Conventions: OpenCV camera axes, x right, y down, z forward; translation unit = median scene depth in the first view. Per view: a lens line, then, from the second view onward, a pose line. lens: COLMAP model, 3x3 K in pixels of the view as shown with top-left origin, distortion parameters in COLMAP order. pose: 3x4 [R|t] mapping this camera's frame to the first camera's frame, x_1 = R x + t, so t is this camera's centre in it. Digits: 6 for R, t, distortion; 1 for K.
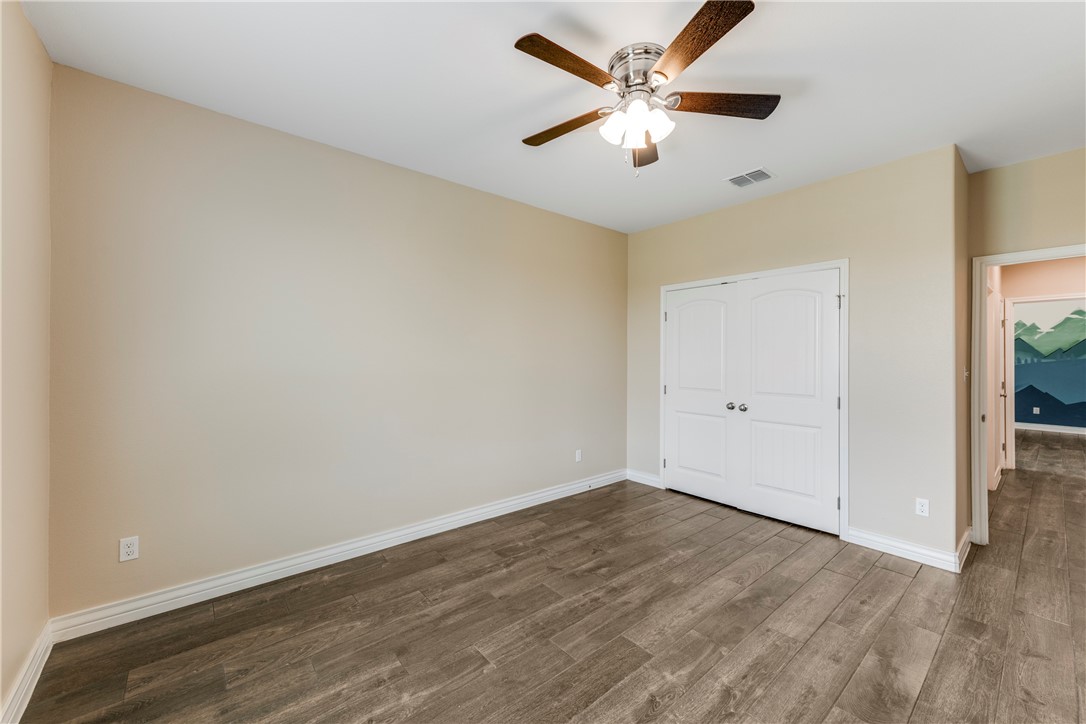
lens RADIAL K [[422.0, 0, 542.8], [0, 422.0, 355.5], [0, 0, 1]] dist [0.008147, 0.000164]
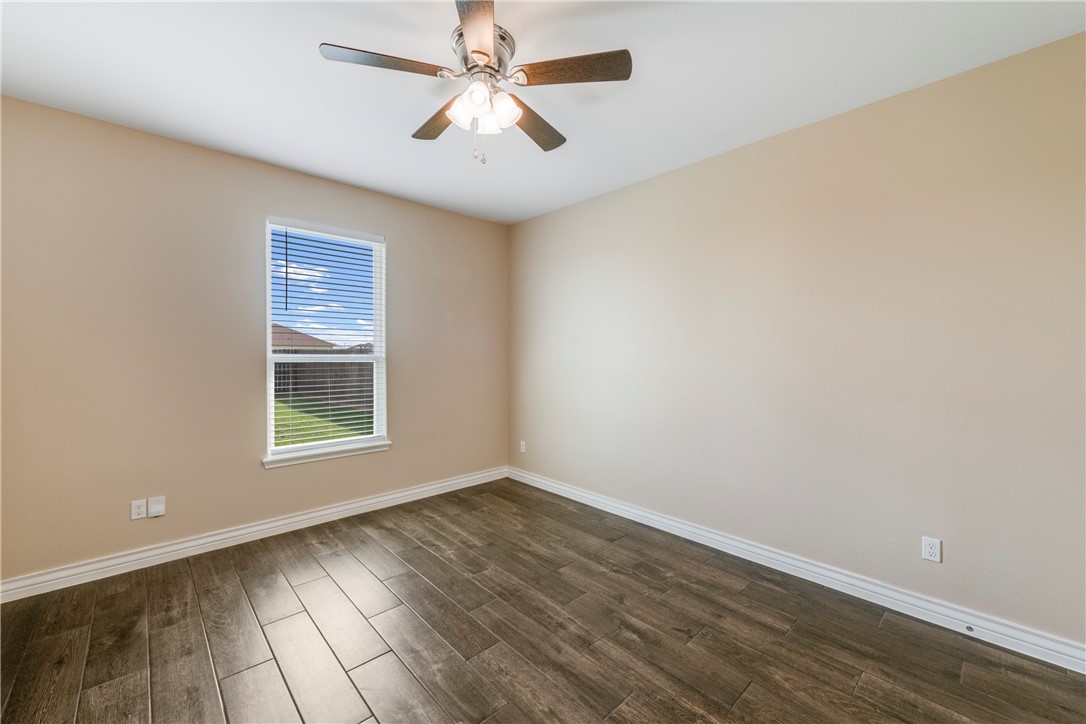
lens RADIAL K [[428.8, 0, 551.6], [0, 428.8, 356.6], [0, 0, 1]] dist [0.001587, -0.000052]
pose [[0.069622, 0.004893, -0.997561, 0.928640], [0.000309, 0.999988, 0.004927, 0.006775], [0.997573, -0.000652, 0.069620, 0.836639]]
